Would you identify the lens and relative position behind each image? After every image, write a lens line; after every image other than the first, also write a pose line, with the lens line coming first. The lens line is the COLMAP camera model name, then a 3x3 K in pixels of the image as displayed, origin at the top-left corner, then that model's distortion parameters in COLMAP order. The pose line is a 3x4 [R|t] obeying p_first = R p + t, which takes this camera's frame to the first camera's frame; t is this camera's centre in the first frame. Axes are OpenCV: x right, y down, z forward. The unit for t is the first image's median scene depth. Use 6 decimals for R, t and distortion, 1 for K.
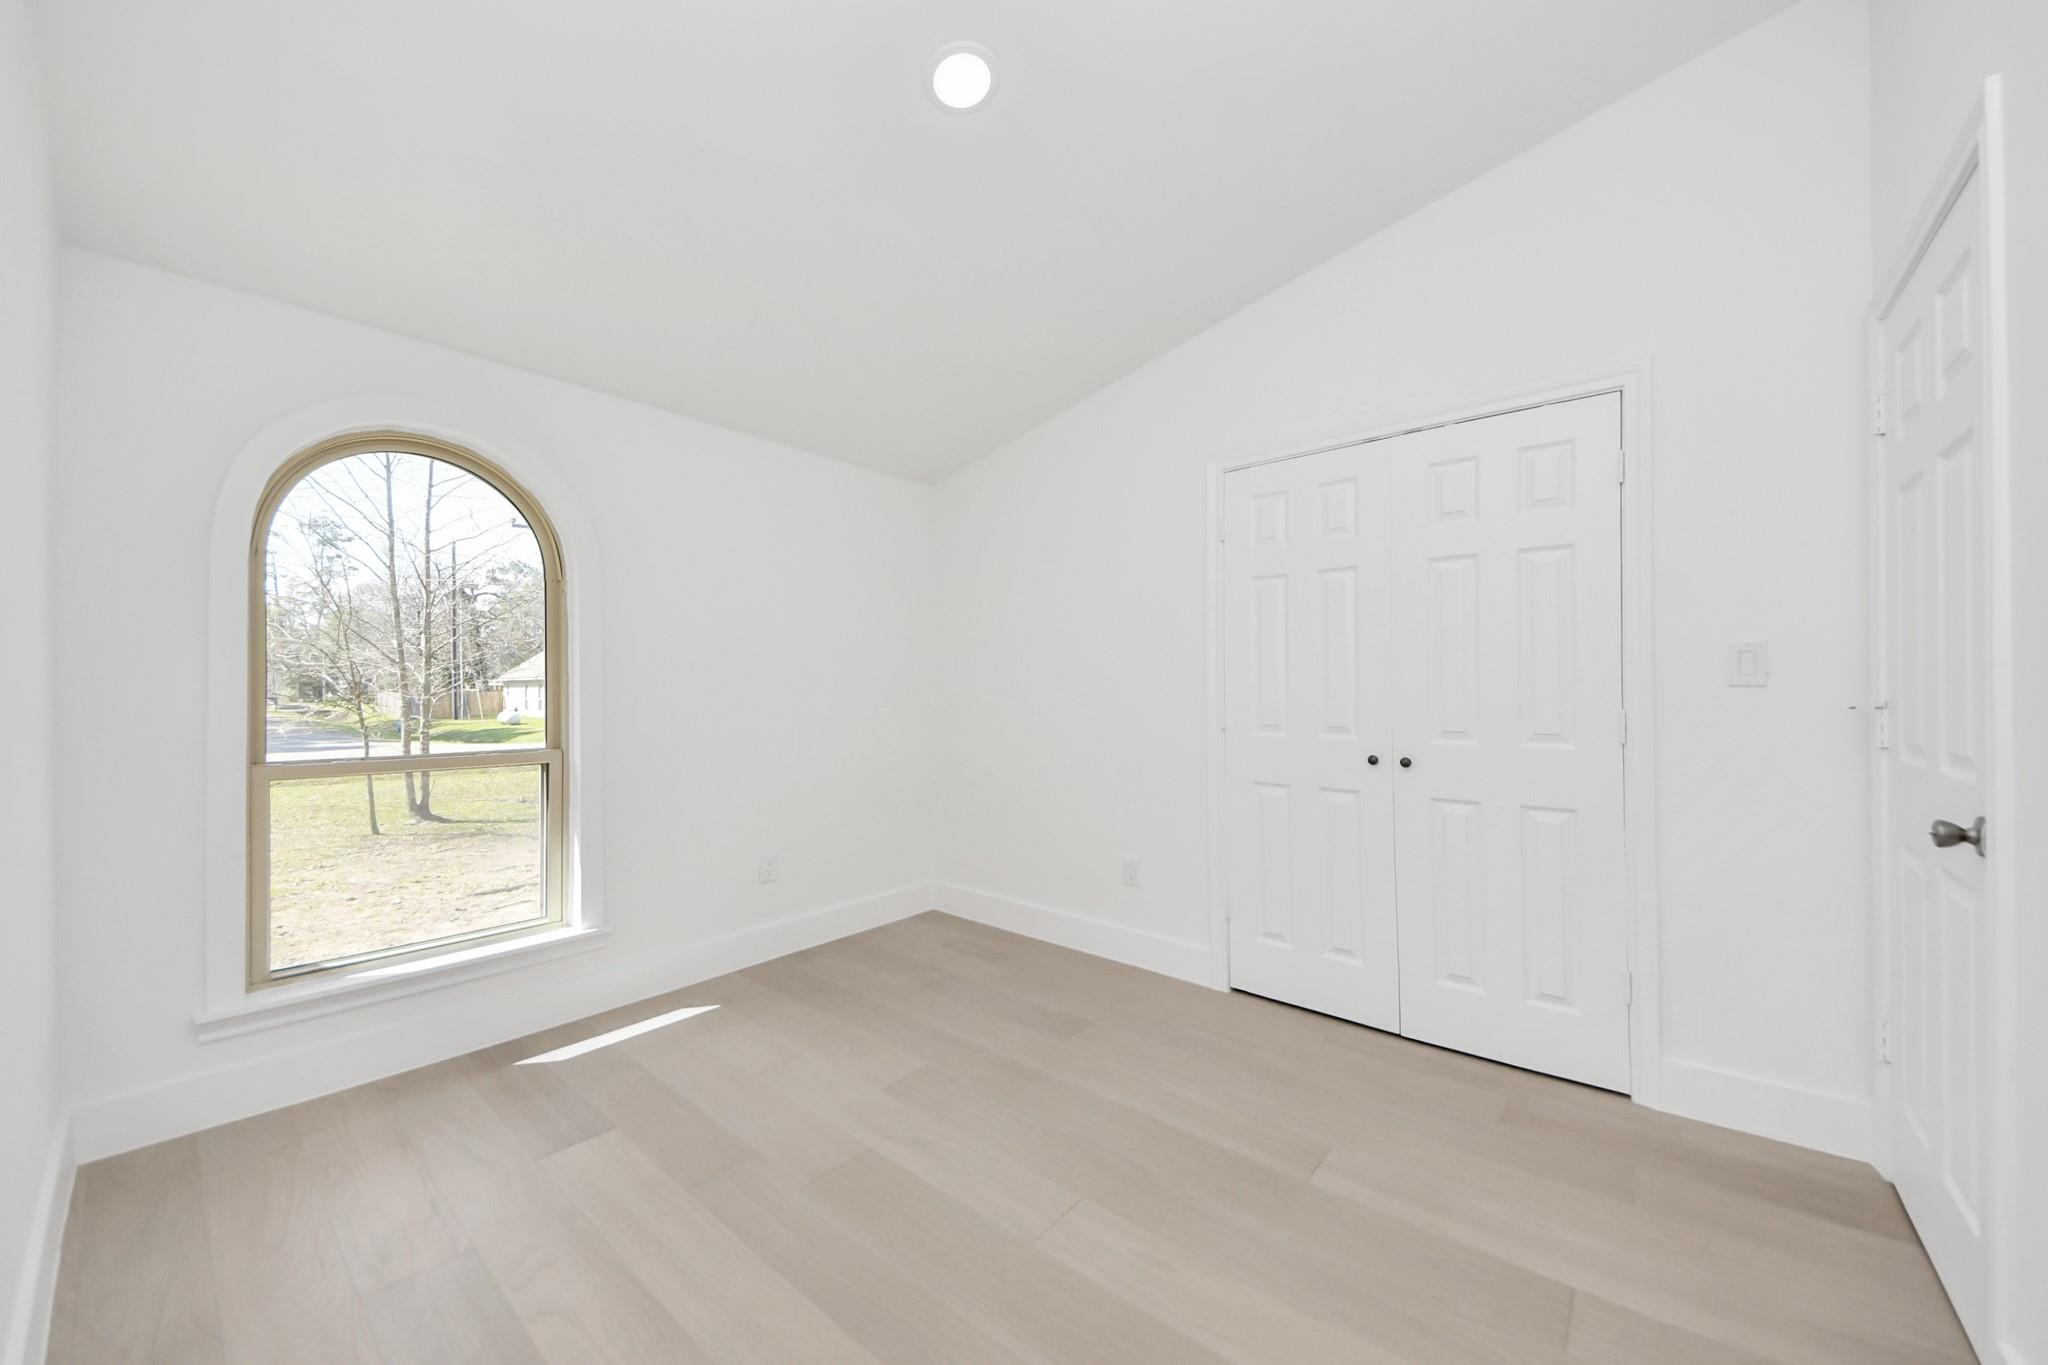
lens RADIAL K [[740.8, 0, 1041.6], [0, 740.8, 694.2], [0, 0, 1]] dist [0.012607, -0.001758]
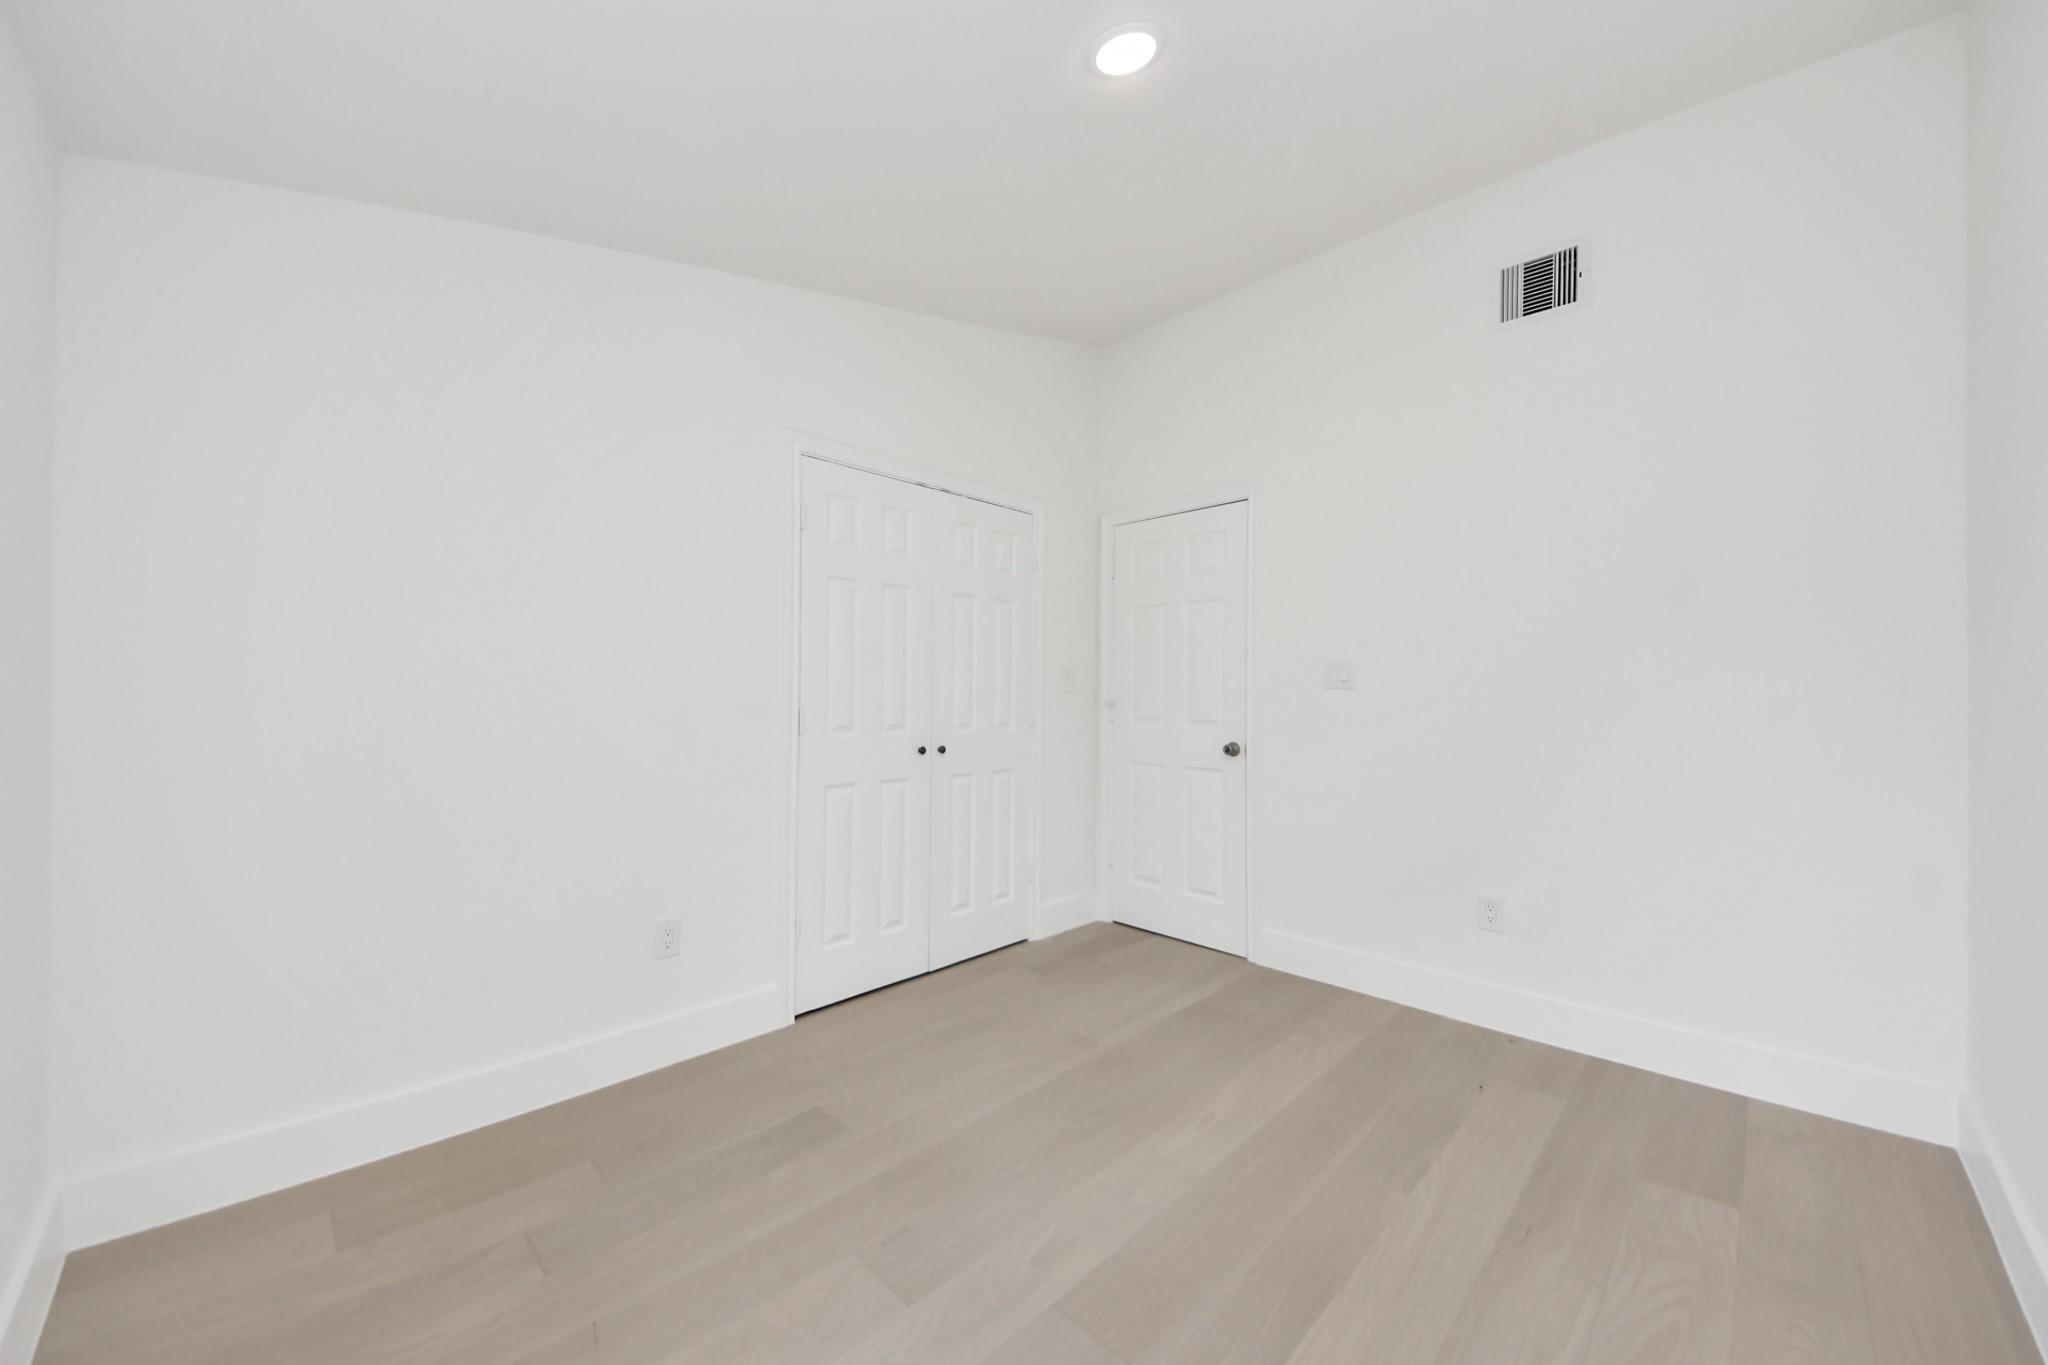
lens RADIAL K [[740.8, 0, 1037.6], [0, 740.8, 679.3], [0, 0, 1]] dist [0.012607, -0.001758]
pose [[0.102459, 0.024800, 0.994428, -0.734843], [0.008047, 0.999636, -0.025759, 0.006965], [-0.994705, 0.010642, 0.102222, 0.700636]]
